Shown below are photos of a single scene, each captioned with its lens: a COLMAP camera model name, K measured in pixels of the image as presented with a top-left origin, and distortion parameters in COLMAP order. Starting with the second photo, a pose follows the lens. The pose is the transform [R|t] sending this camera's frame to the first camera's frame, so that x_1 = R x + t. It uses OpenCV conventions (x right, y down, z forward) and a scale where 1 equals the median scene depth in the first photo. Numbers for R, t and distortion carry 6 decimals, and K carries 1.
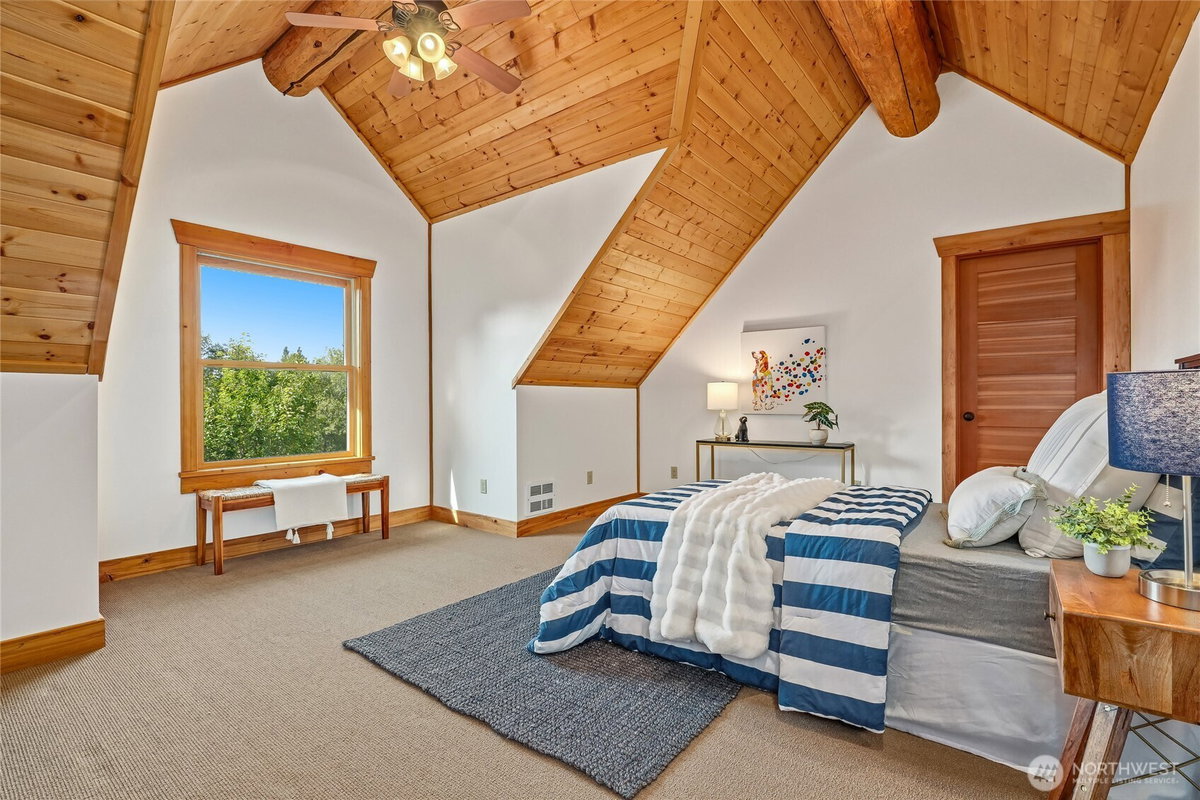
lens RADIAL K [[554.5, 0, 598.1], [0, 554.5, 400.9], [0, 0, 1]] dist [-0.022479, 0.004906]
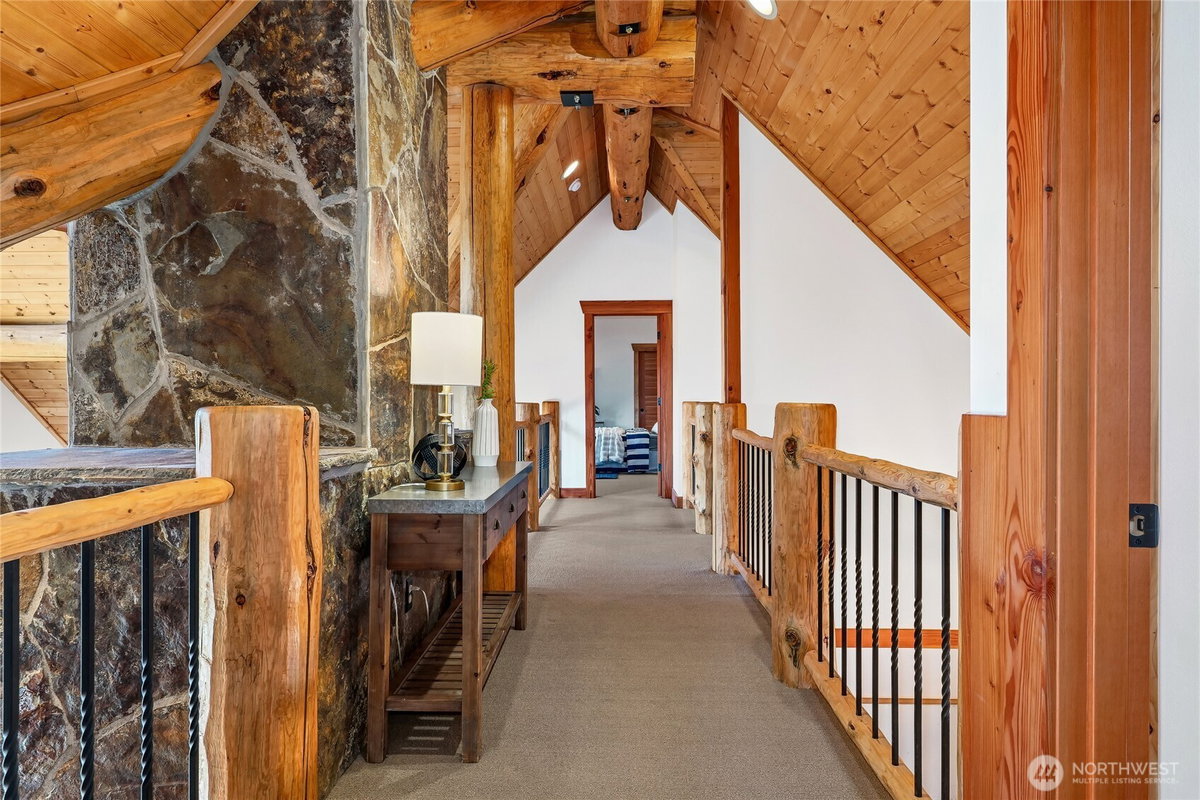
lens RADIAL K [[649.3, 0, 600.5], [0, 649.3, 399.1], [0, 0, 1]] dist [-0.006877, 0.003500]
pose [[0.805821, 0.003593, 0.592148, -2.890102], [-0.001684, 0.999991, -0.003777, -0.026079], [-0.592156, 0.002047, 0.805821, -3.046878]]
